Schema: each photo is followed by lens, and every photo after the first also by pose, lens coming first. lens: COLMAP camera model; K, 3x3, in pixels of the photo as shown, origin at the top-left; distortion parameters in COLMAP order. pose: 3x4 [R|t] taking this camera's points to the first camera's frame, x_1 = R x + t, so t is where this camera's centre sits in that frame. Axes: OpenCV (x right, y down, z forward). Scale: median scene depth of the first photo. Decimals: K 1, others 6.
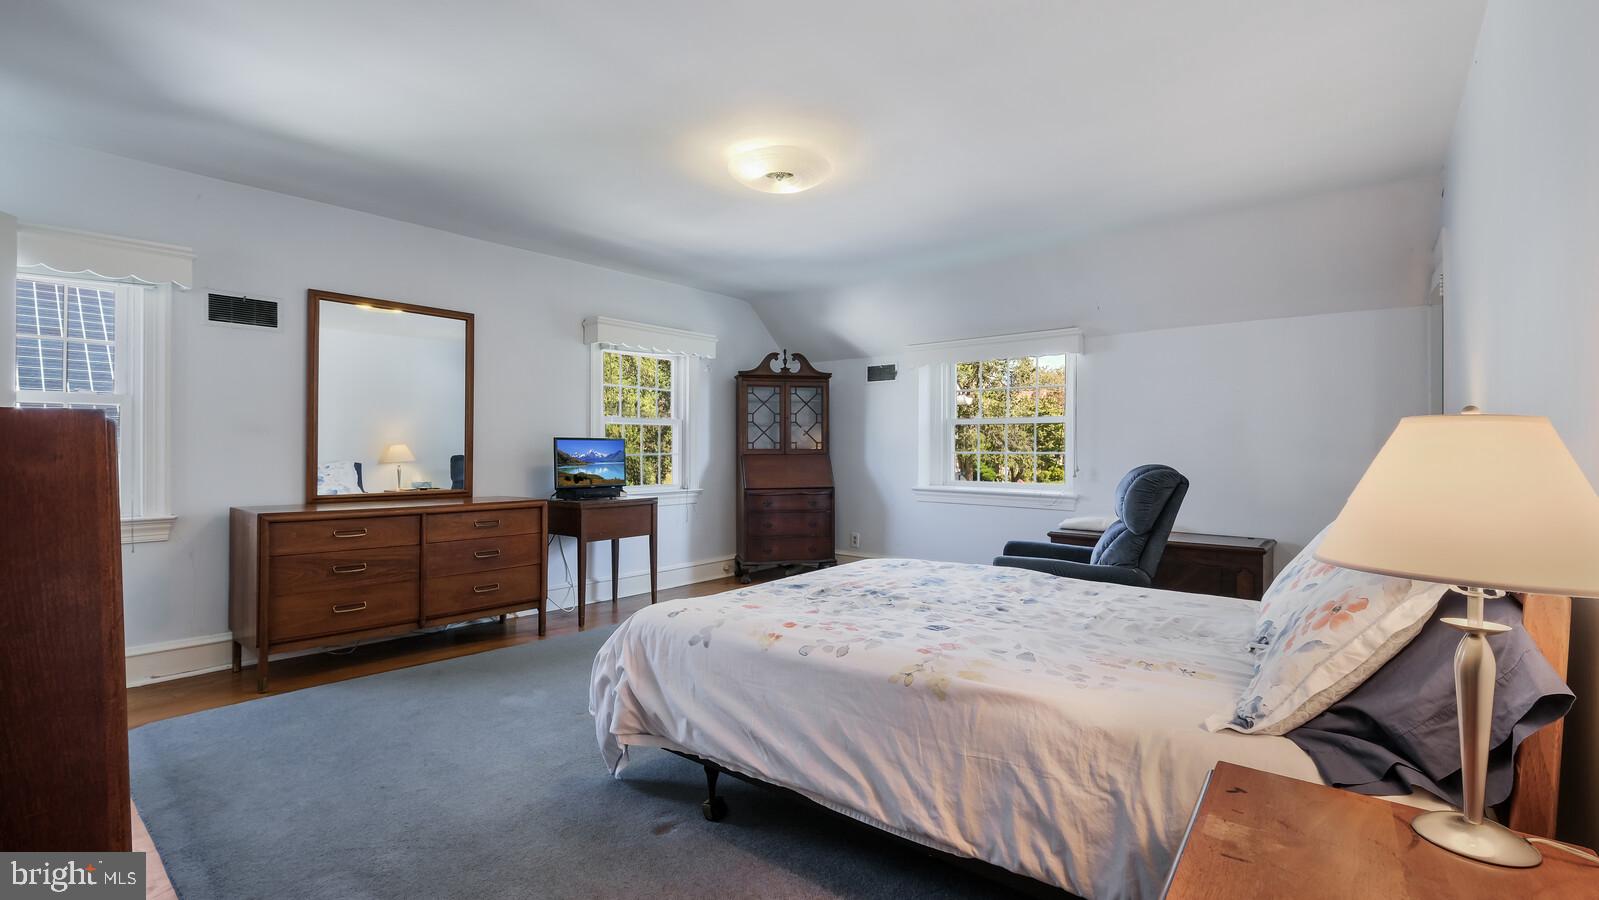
lens RADIAL K [[709.4, 0, 802.9], [0, 709.4, 448.8], [0, 0, 1]] dist [-0.007831, -0.000724]
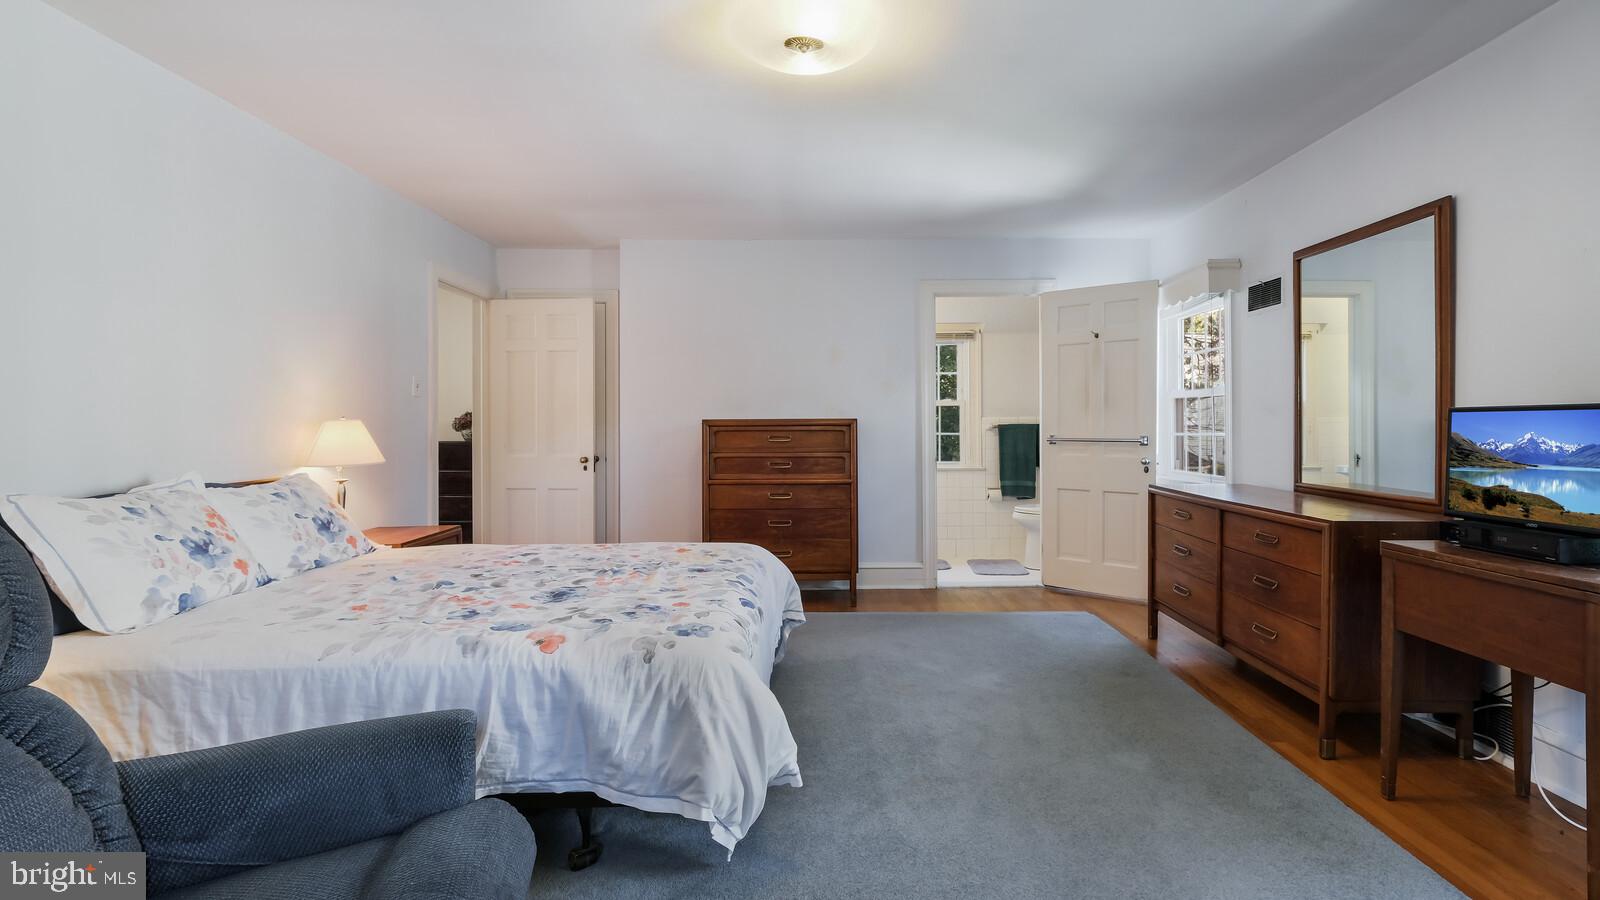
lens RADIAL K [[709.8, 0, 804.1], [0, 709.8, 434.1], [0, 0, 1]] dist [-0.007831, -0.000724]
pose [[-0.775804, -0.005337, -0.630952, 0.284793], [-0.013687, 0.999871, 0.008371, 0.004550], [0.630826, 0.015131, -0.775777, 1.068214]]
